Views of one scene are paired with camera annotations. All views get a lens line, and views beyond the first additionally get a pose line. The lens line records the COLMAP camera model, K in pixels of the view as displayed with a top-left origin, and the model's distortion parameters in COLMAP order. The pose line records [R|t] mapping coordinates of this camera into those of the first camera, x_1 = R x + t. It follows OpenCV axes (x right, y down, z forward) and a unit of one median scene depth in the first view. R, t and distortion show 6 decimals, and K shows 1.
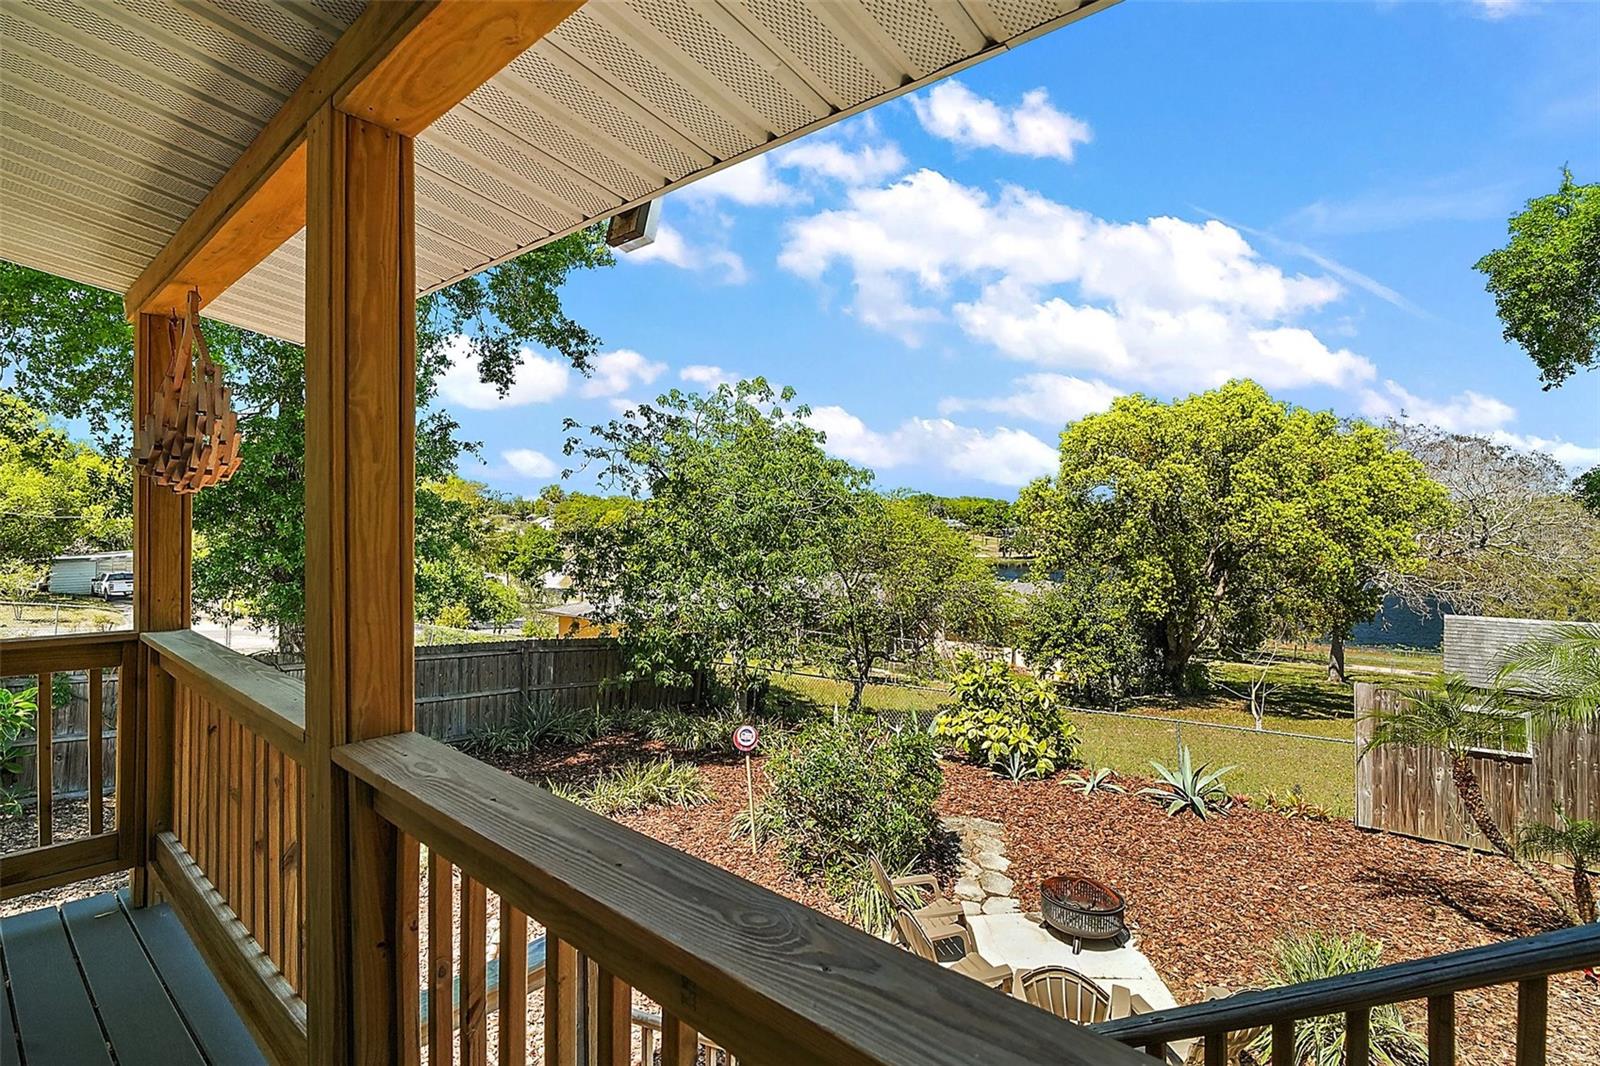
lens RADIAL K [[751.6, 0, 802.0], [0, 751.6, 526.8], [0, 0, 1]] dist [-0.012030, -0.000658]
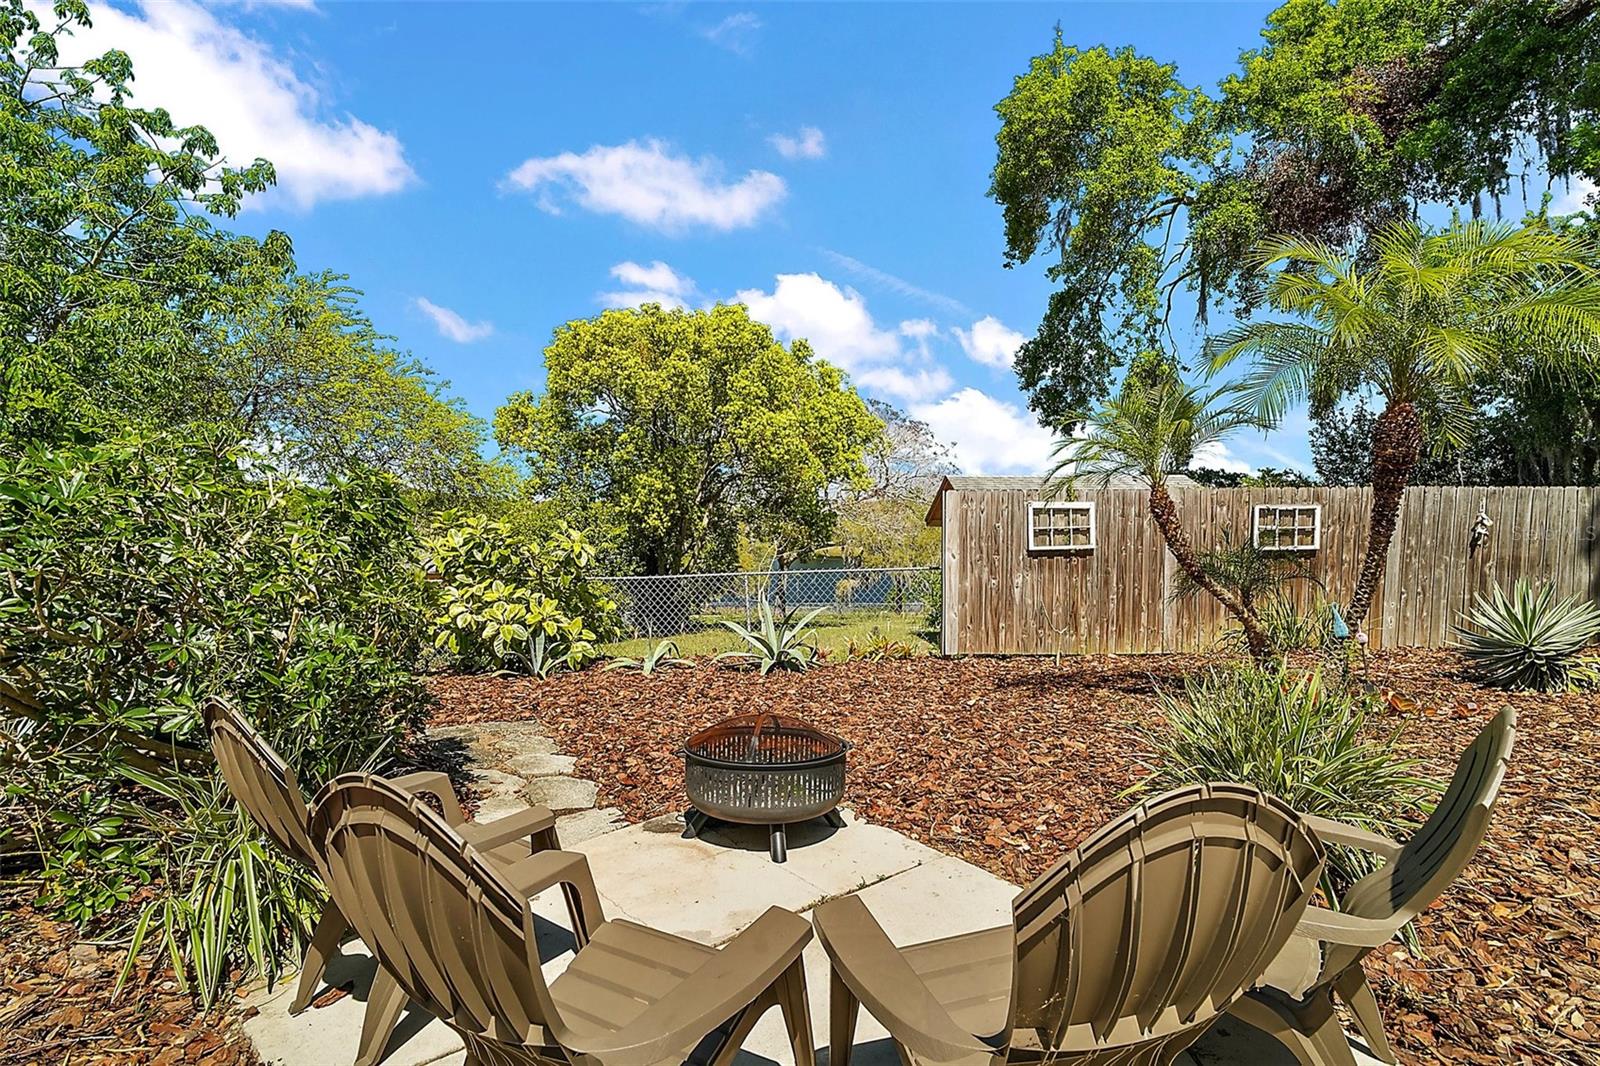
lens RADIAL K [[751.6, 0, 803.6], [0, 751.6, 532.6], [0, 0, 1]] dist [-0.012030, -0.000658]
pose [[0.768525, -0.006142, 0.639790, 0.043602], [-0.006891, 0.999816, 0.017877, 0.190979], [-0.639783, -0.018148, 0.768342, 0.338443]]
